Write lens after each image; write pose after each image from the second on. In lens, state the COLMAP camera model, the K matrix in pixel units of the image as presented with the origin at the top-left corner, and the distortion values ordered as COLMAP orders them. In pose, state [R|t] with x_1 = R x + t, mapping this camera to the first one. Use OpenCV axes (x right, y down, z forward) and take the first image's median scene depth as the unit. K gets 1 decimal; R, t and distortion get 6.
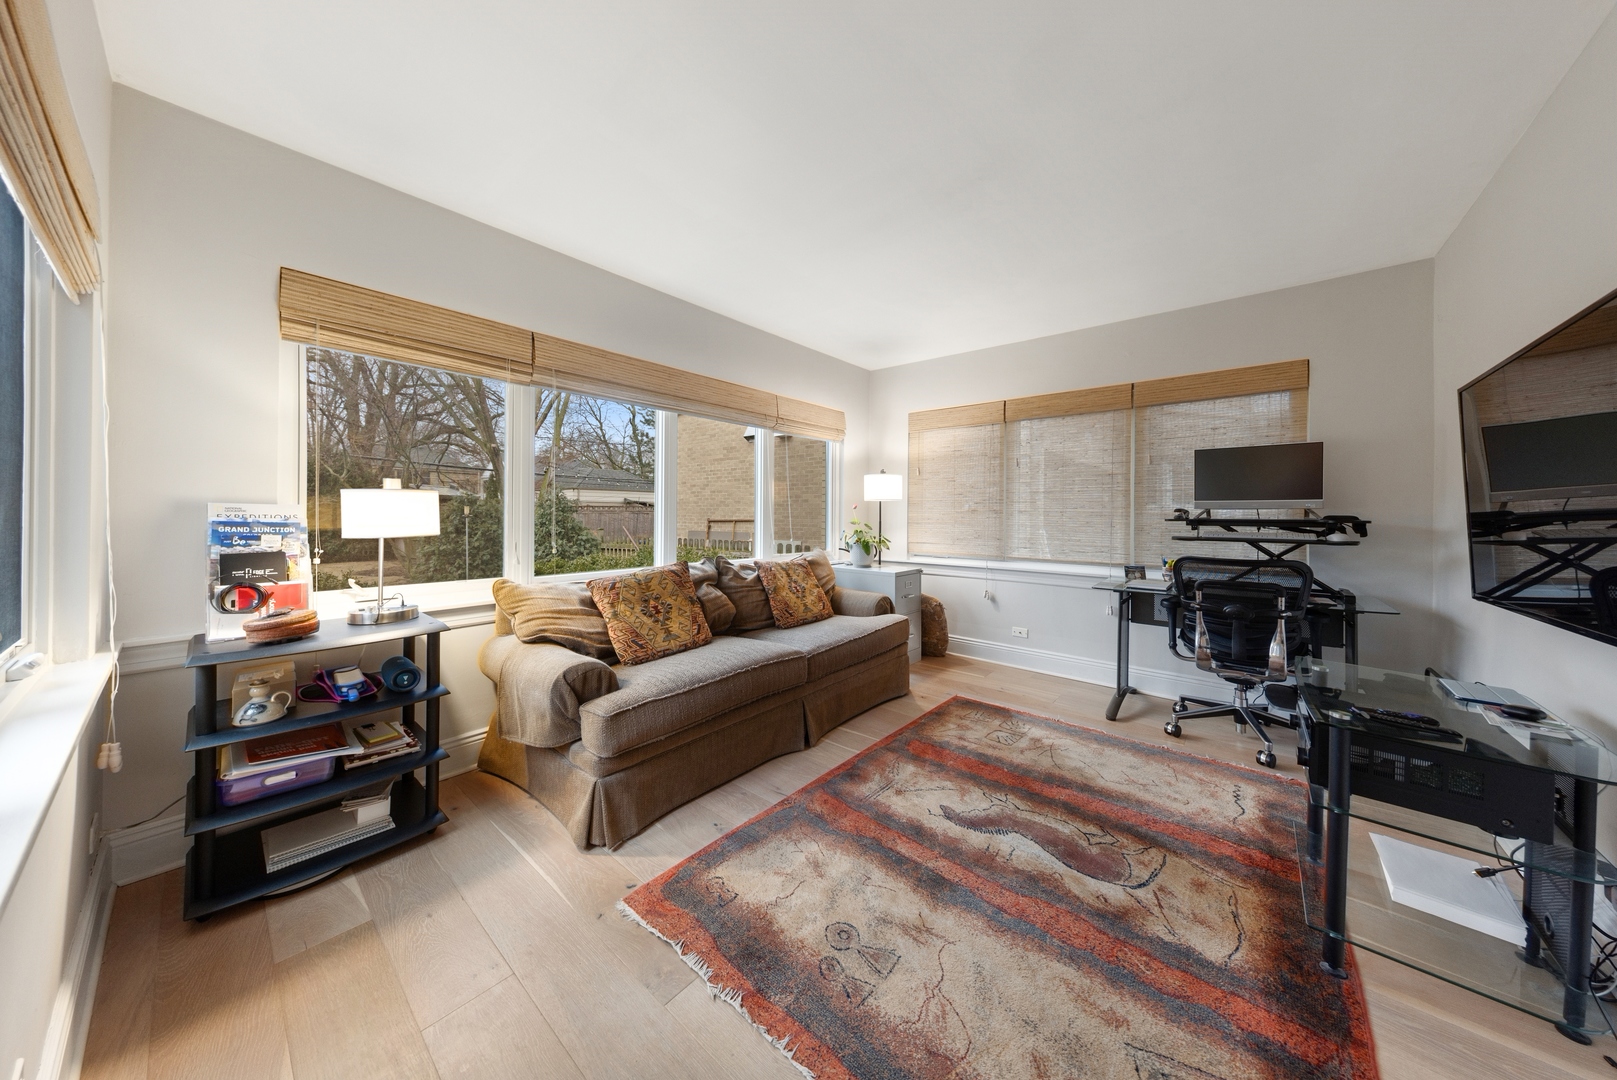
lens RADIAL K [[527.2, 0, 811.7], [0, 527.2, 517.2], [0, 0, 1]] dist [0.000060, 0.000000]
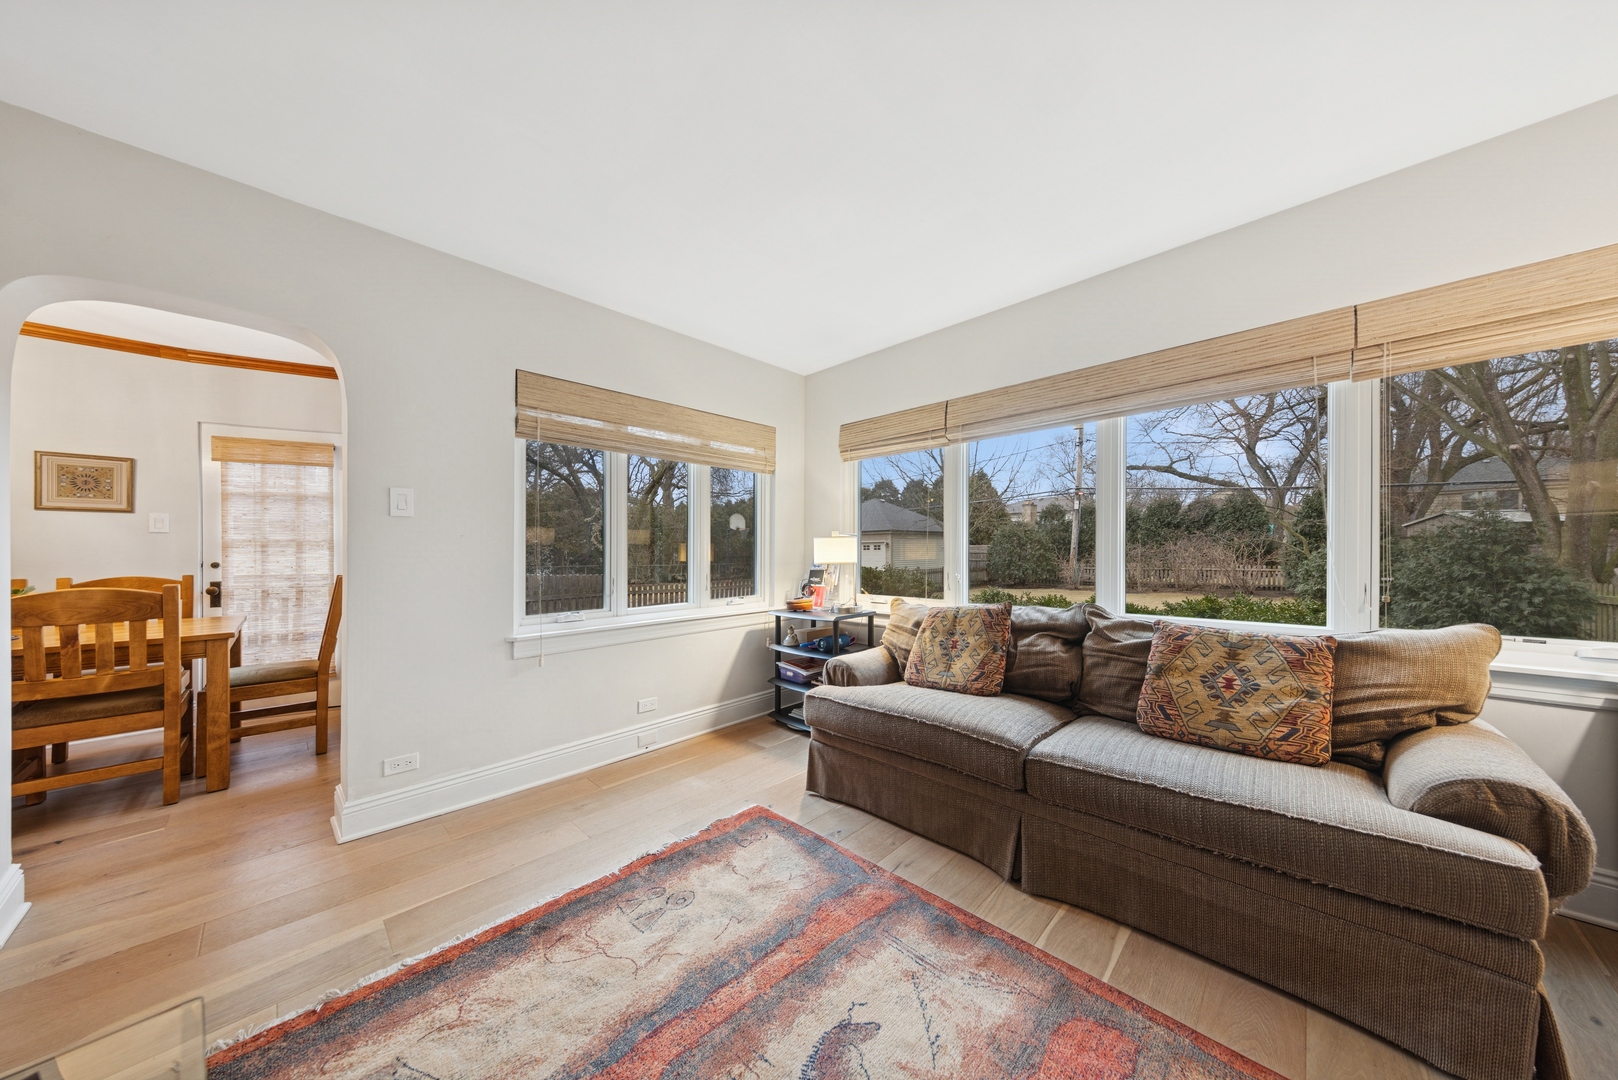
lens RADIAL K [[509.9, 0, 809.0], [0, 509.9, 540.0], [0, 0, 1]] dist [0.000787, 0.000025]
pose [[-0.073897, -0.019971, -0.997066, 0.872711], [0.010664, 0.999726, -0.020815, -0.008369], [0.997209, -0.012170, -0.073664, 0.988997]]
